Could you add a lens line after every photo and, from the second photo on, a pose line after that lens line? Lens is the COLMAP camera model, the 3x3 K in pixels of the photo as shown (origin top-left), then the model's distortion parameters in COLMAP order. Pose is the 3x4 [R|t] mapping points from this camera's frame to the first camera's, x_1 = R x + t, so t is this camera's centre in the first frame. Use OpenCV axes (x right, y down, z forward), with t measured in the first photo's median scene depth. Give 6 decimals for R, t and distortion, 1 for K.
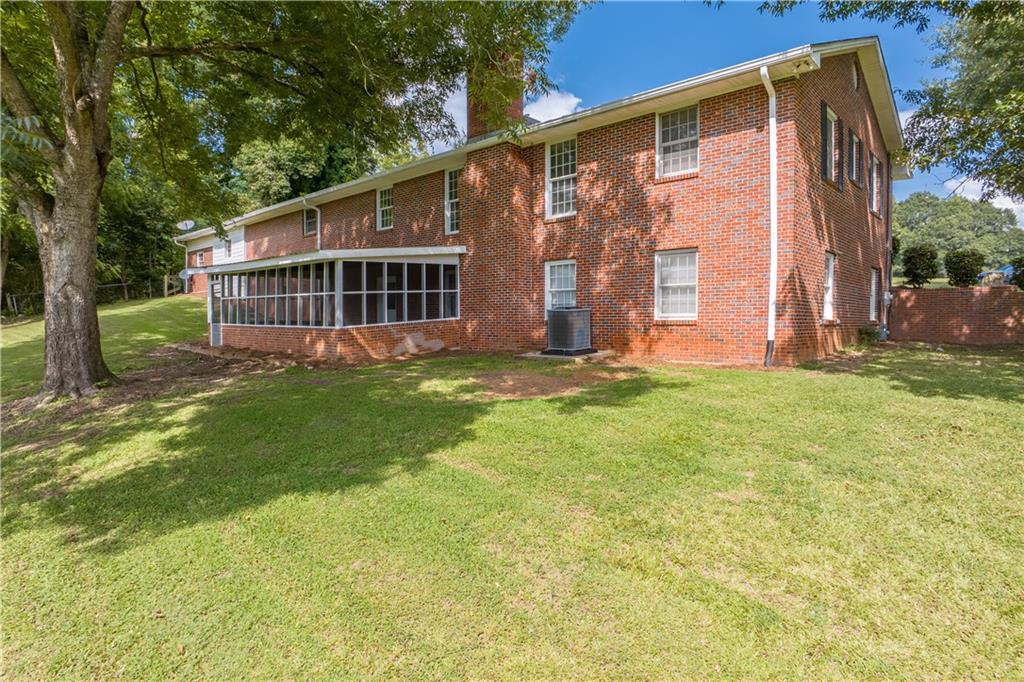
lens RADIAL K [[705.1, 0, 515.5], [0, 705.1, 335.8], [0, 0, 1]] dist [-0.054271, -0.001562]
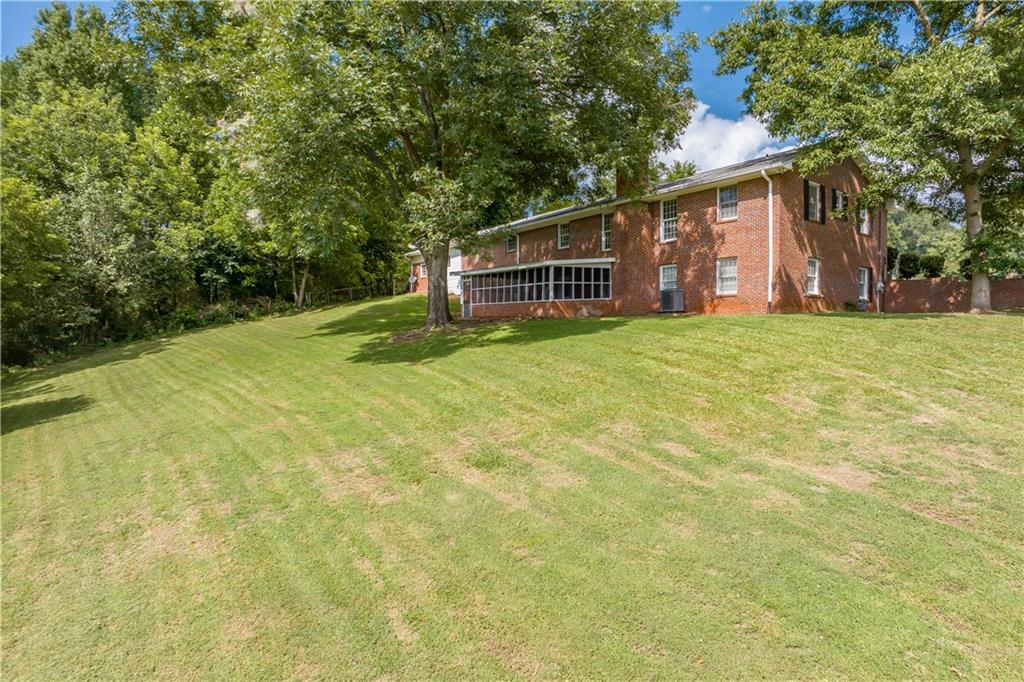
lens RADIAL K [[705.1, 0, 518.7], [0, 705.1, 350.2], [0, 0, 1]] dist [-0.054271, -0.001562]
pose [[0.984591, 0.006427, -0.174756, 0.001790], [-0.005700, 0.999973, 0.004666, 0.110677], [0.174781, -0.003598, 0.984601, -0.884577]]
